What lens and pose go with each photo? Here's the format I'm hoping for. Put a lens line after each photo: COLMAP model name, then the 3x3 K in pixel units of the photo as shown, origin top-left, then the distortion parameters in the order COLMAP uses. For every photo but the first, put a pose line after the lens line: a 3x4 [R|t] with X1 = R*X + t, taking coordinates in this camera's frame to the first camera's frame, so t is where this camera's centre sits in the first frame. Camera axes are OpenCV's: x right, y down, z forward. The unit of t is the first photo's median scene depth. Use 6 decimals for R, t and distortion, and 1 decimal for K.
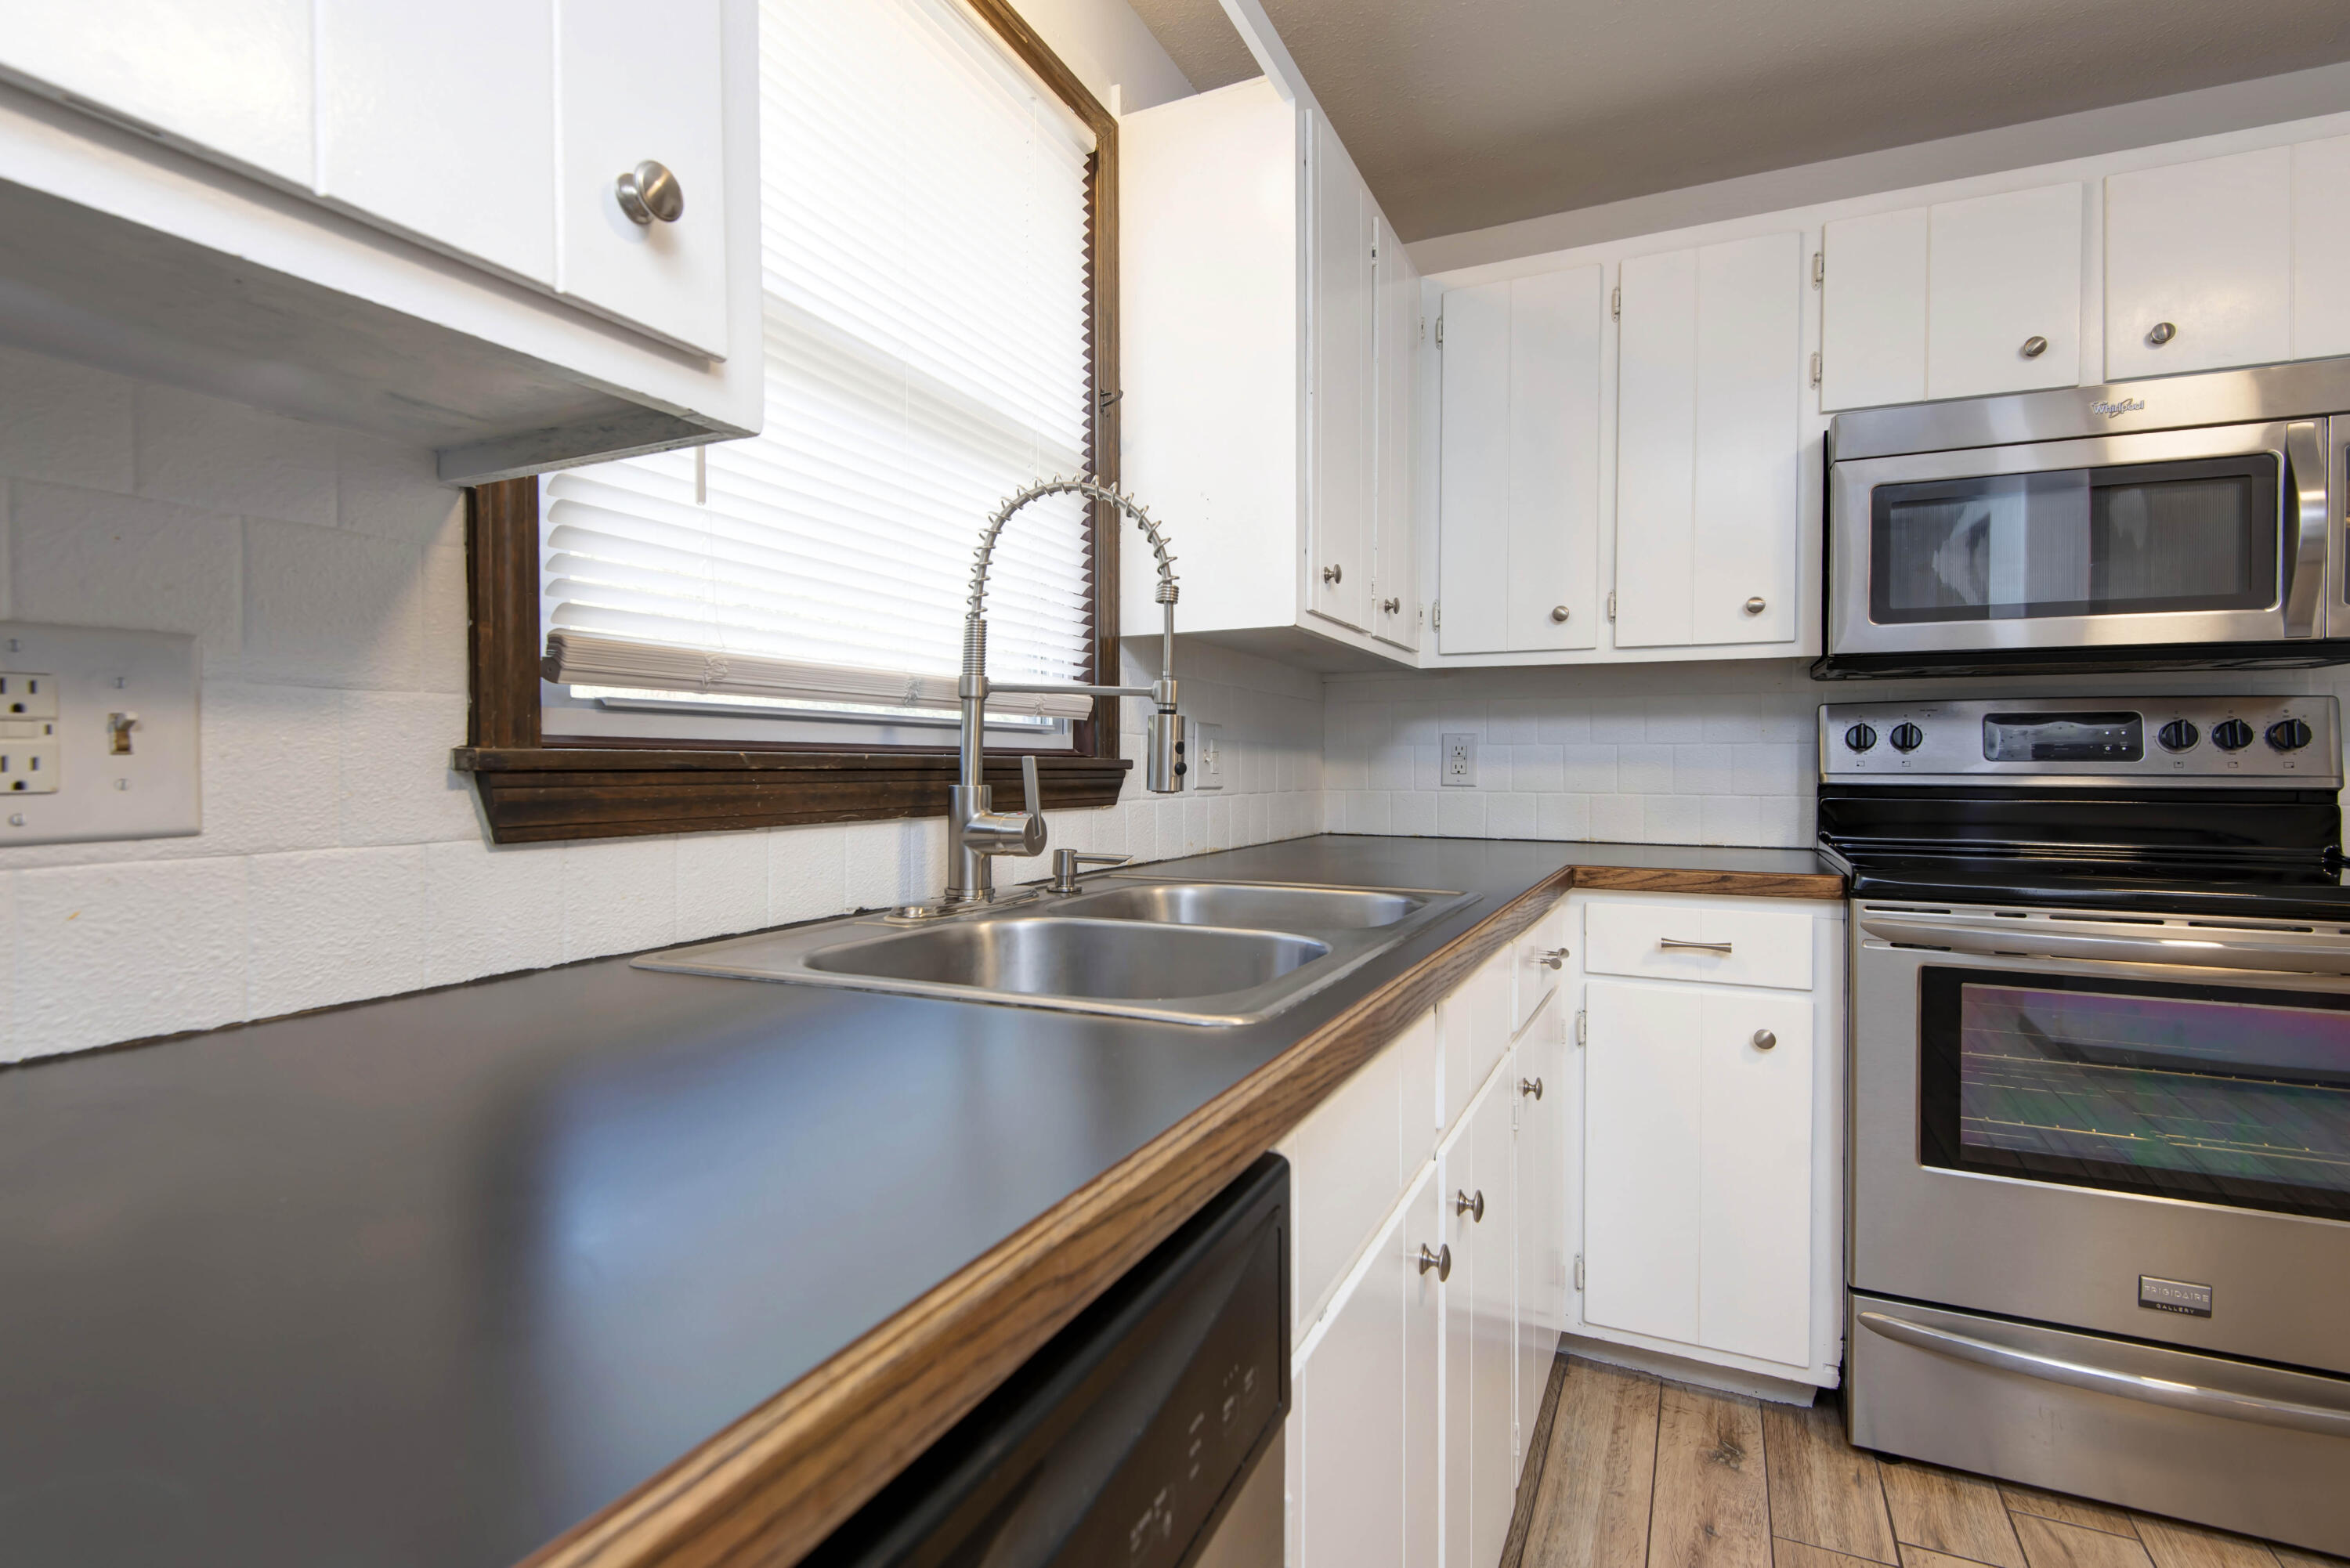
lens RADIAL K [[1140.9, 0, 1093.0], [0, 1140.9, 770.4], [0, 0, 1]] dist [0.035115, -0.016045]
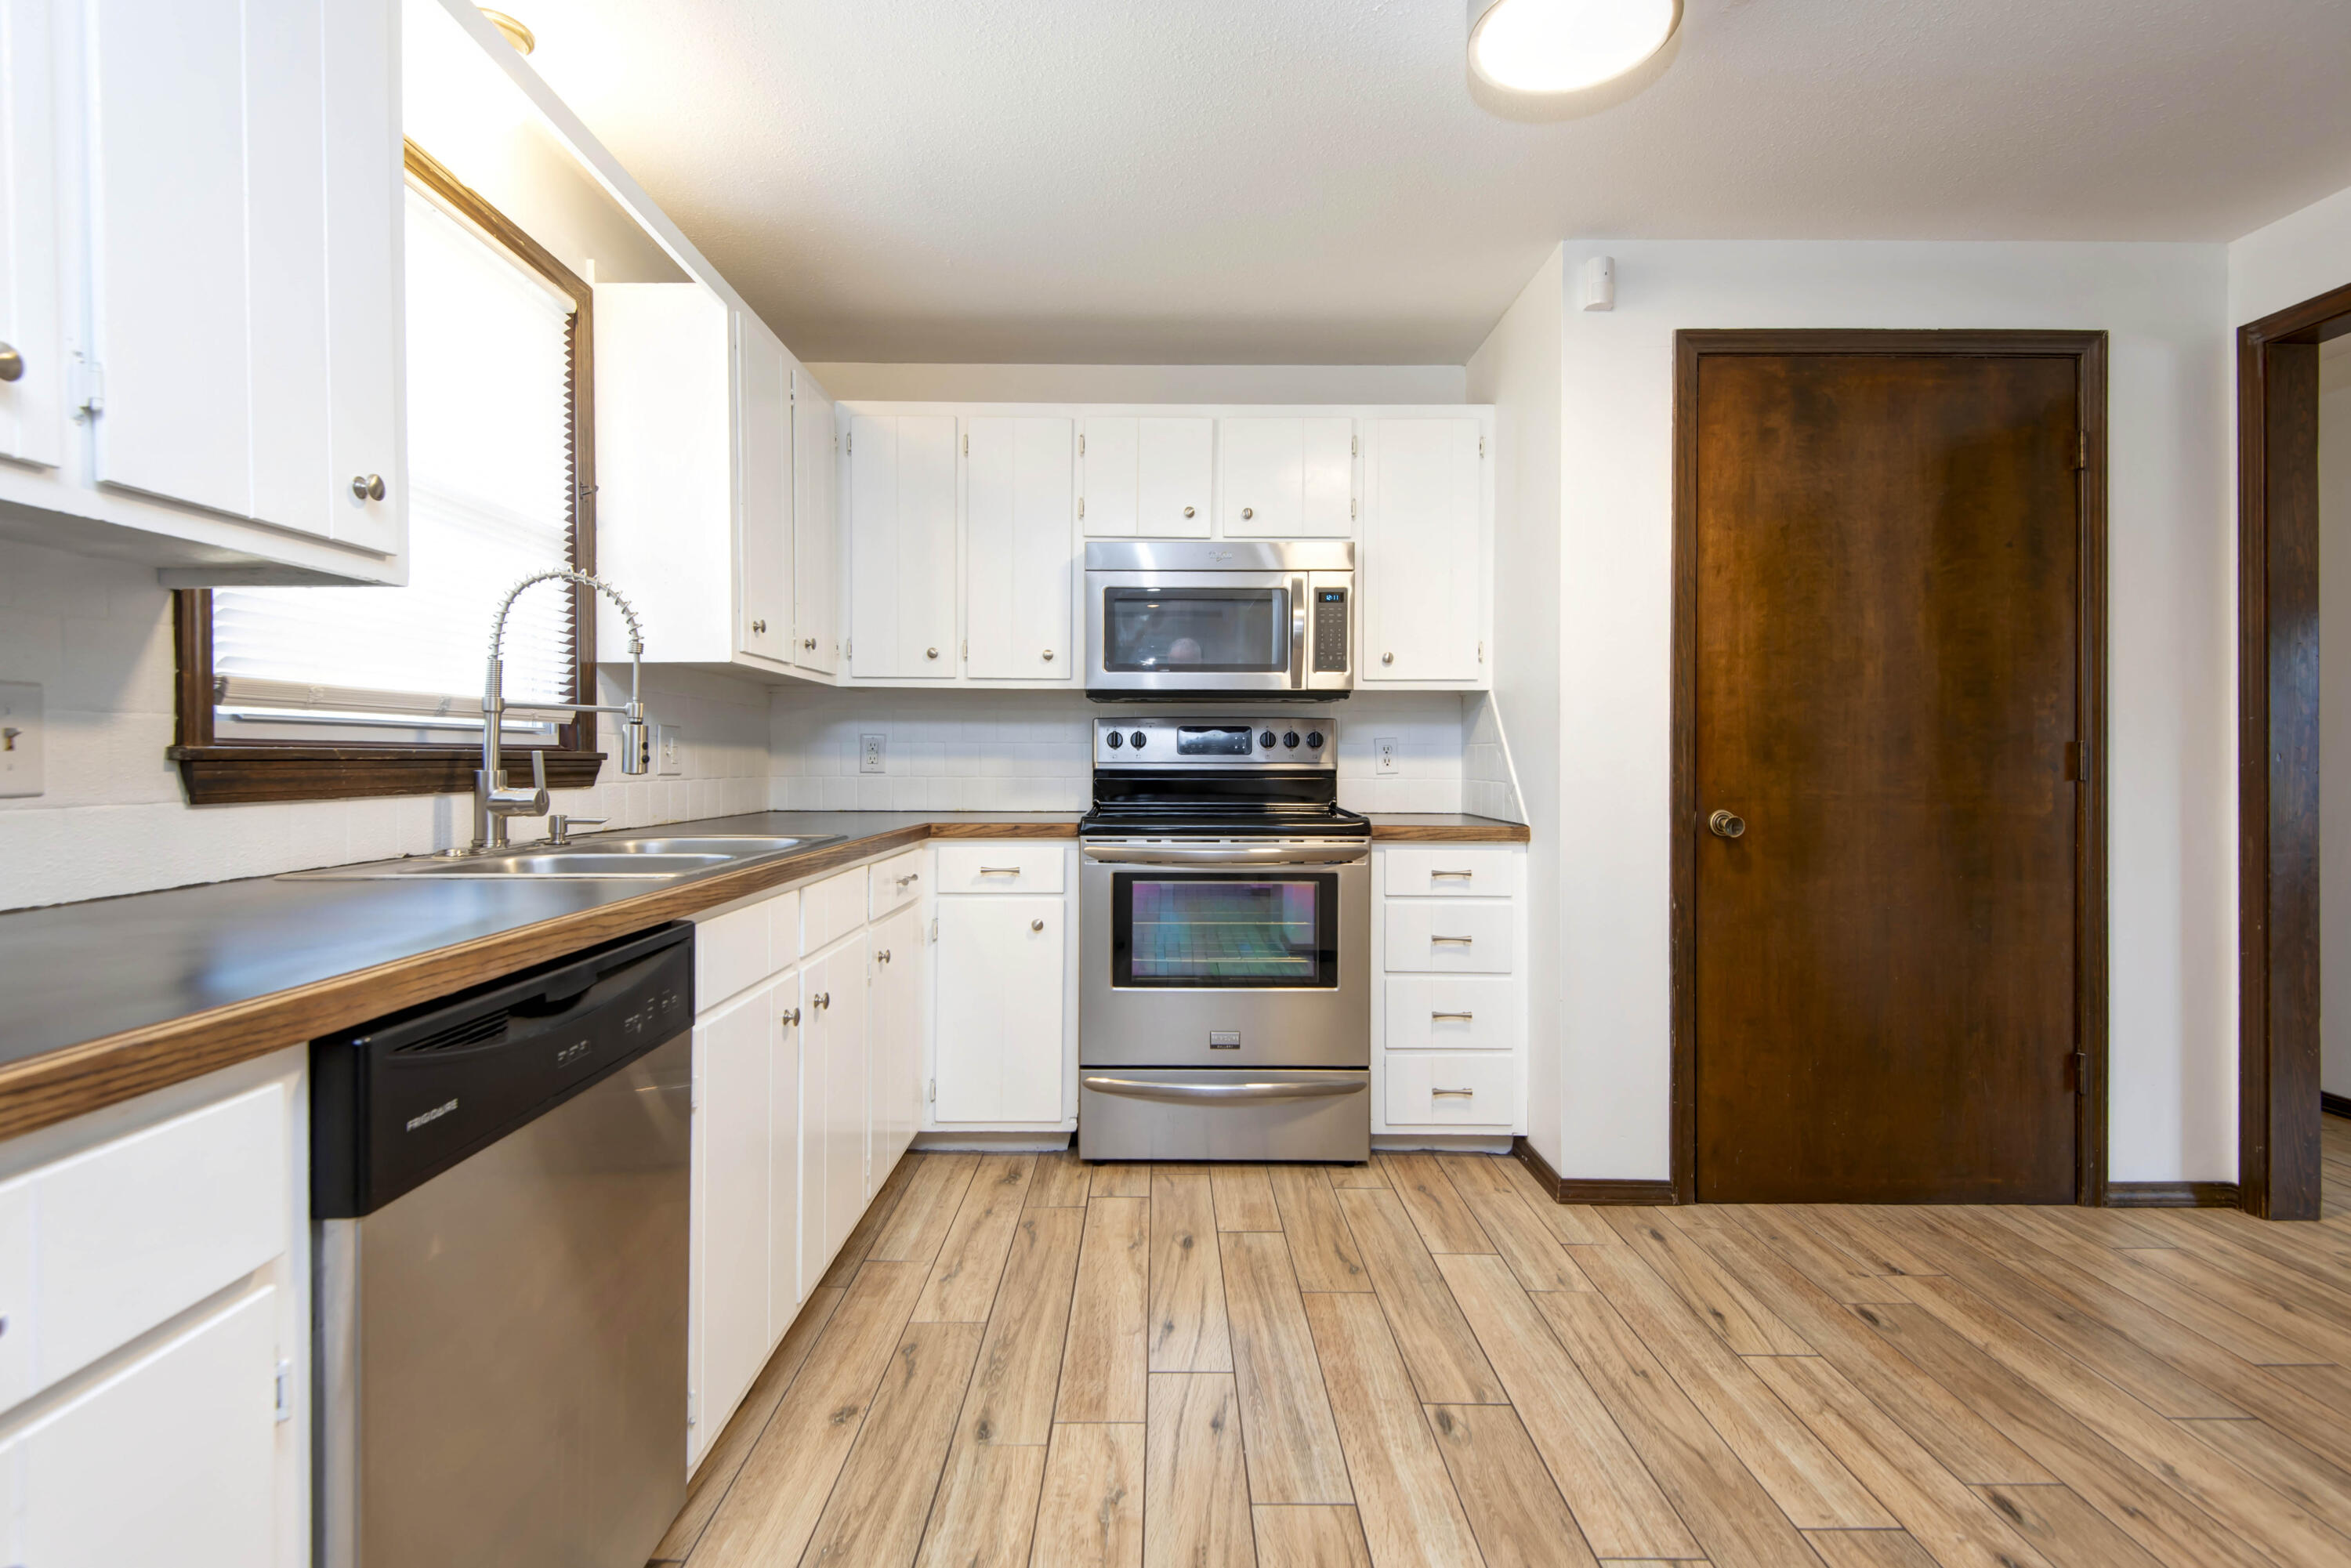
lens RADIAL K [[1184.9, 0, 1168.6], [0, 1184.9, 763.5], [0, 0, 1]] dist [0.036875, -0.032100]
pose [[0.882677, -0.002746, 0.469972, -0.046637], [0.002743, 0.999996, 0.000692, 0.004261], [-0.469972, 0.000679, 0.882681, -0.622009]]
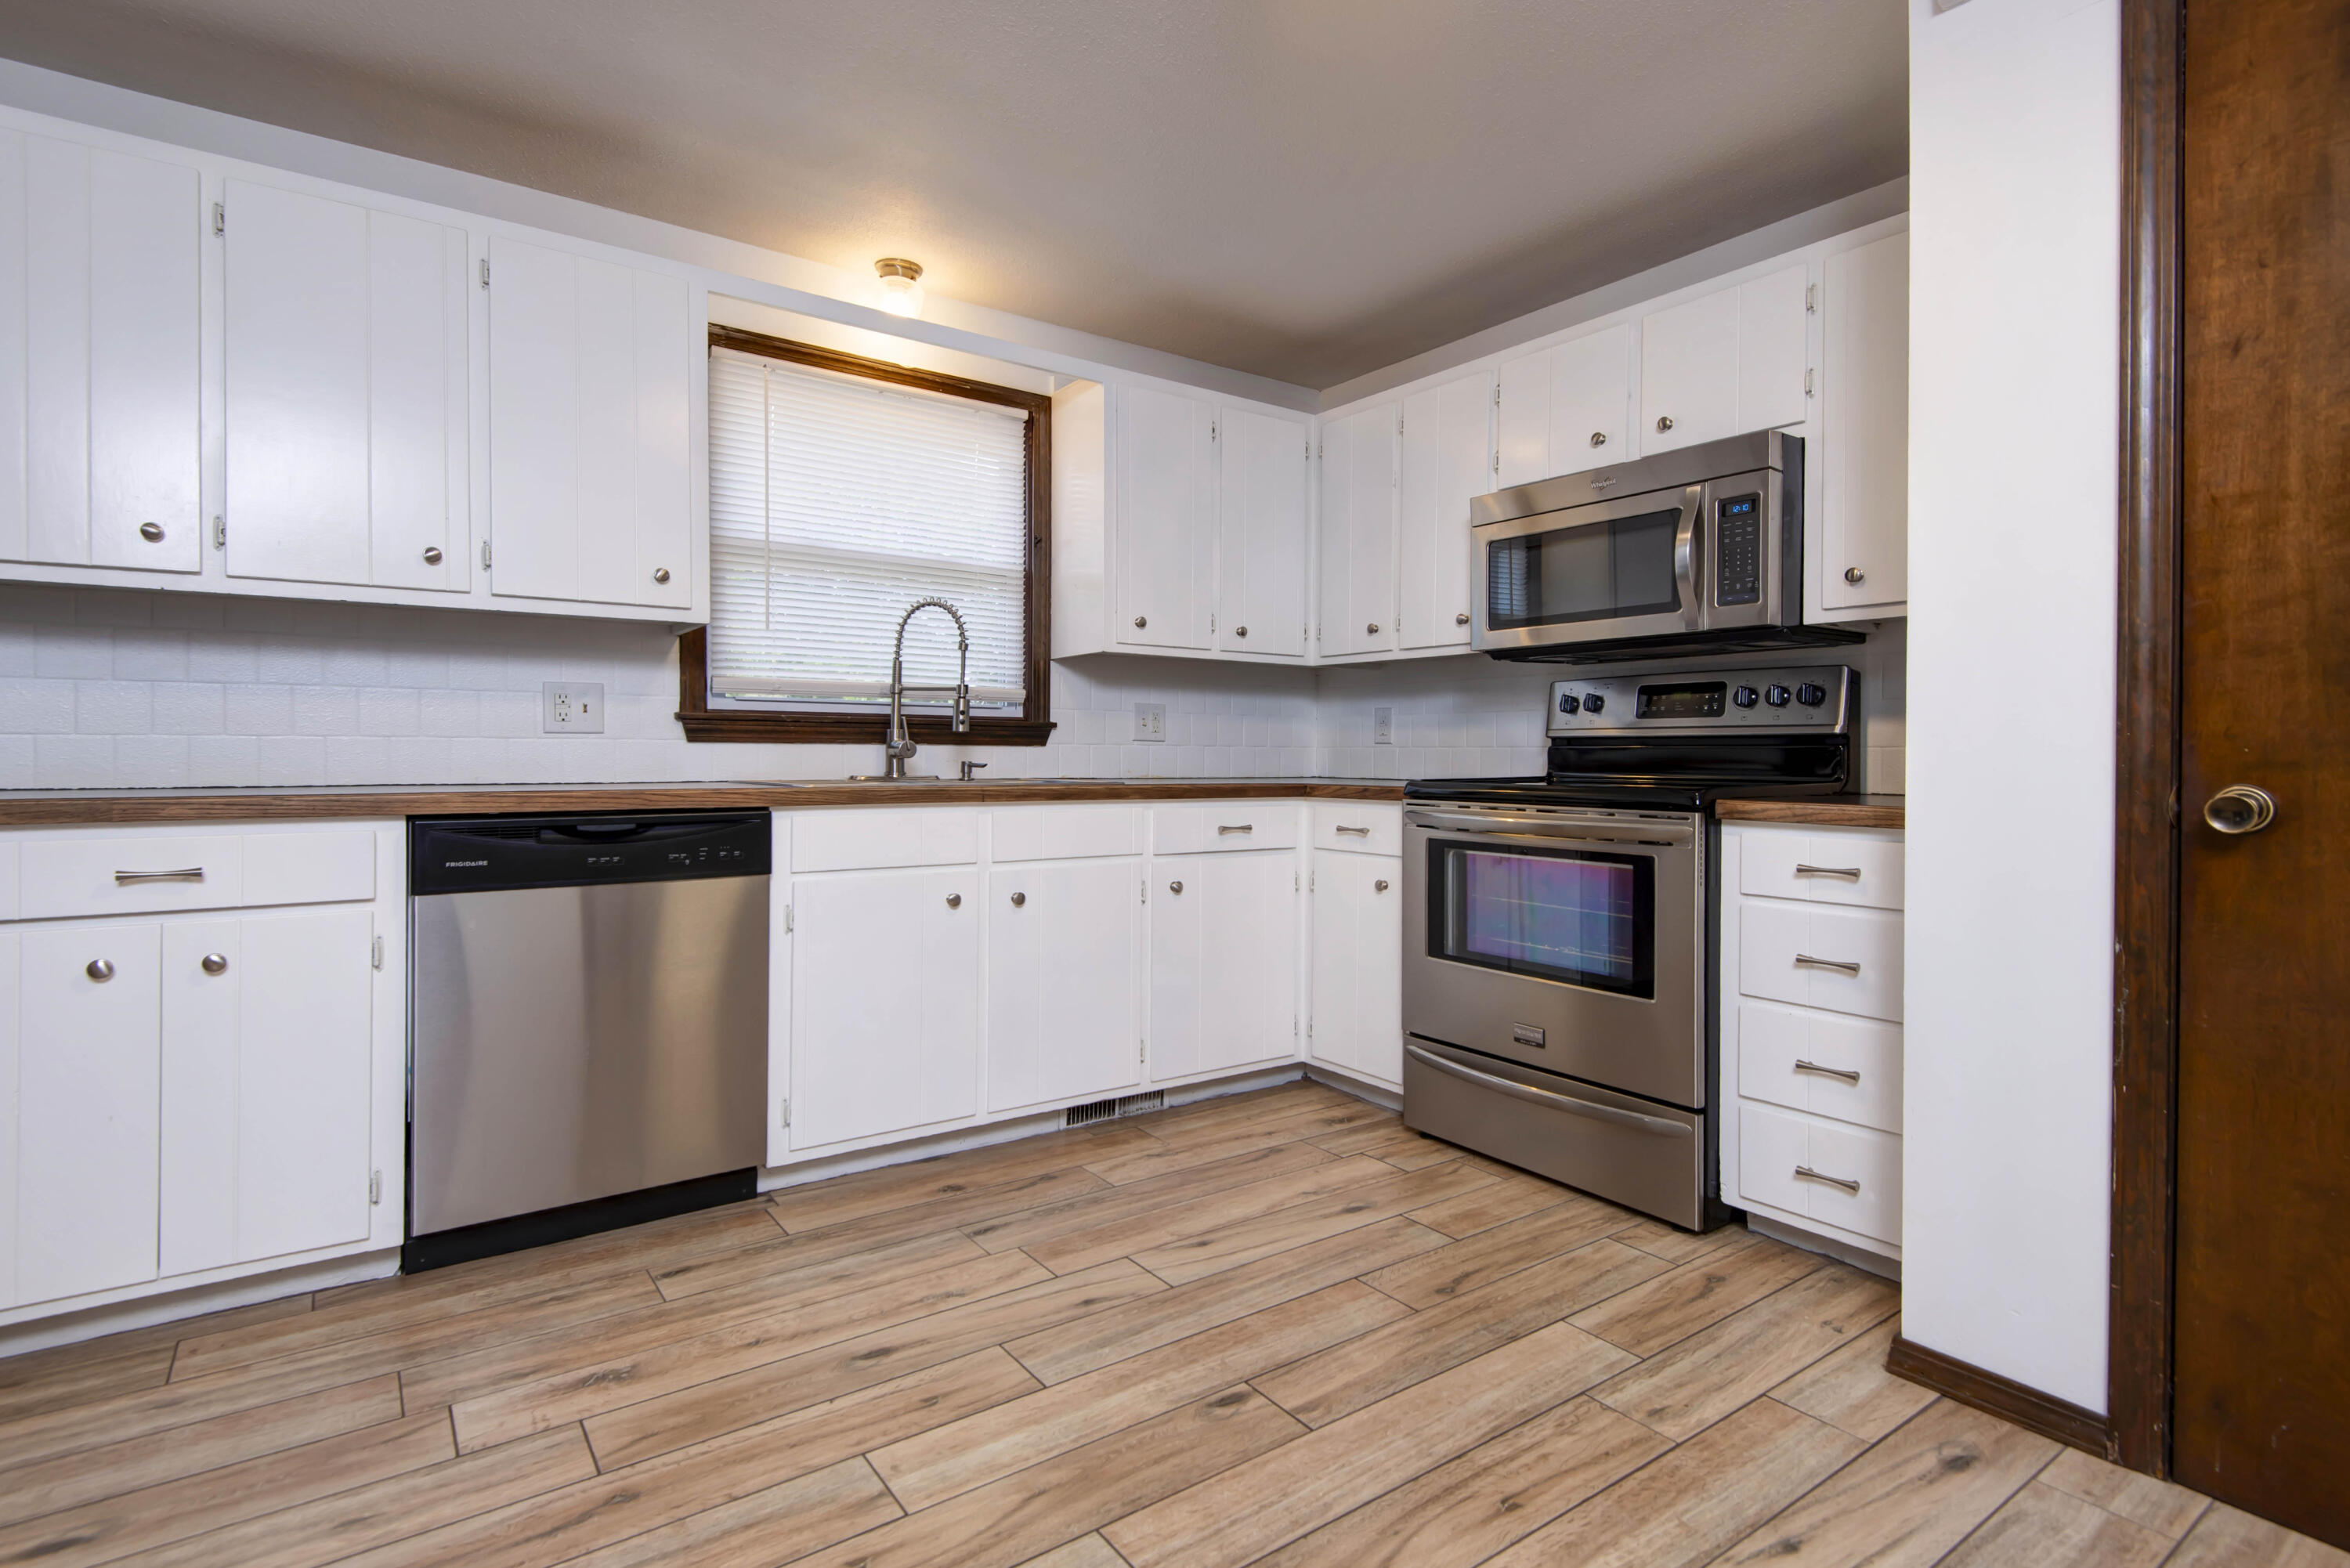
lens RADIAL K [[1184.3, 0, 1168.1], [0, 1184.3, 763.5], [0, 0, 1]] dist [0.036875, -0.032100]
pose [[0.875243, 0.003953, -0.483668, 1.248946], [-0.005958, 0.999979, -0.002611, 0.068792], [0.483648, 0.005167, 0.875248, -0.709294]]
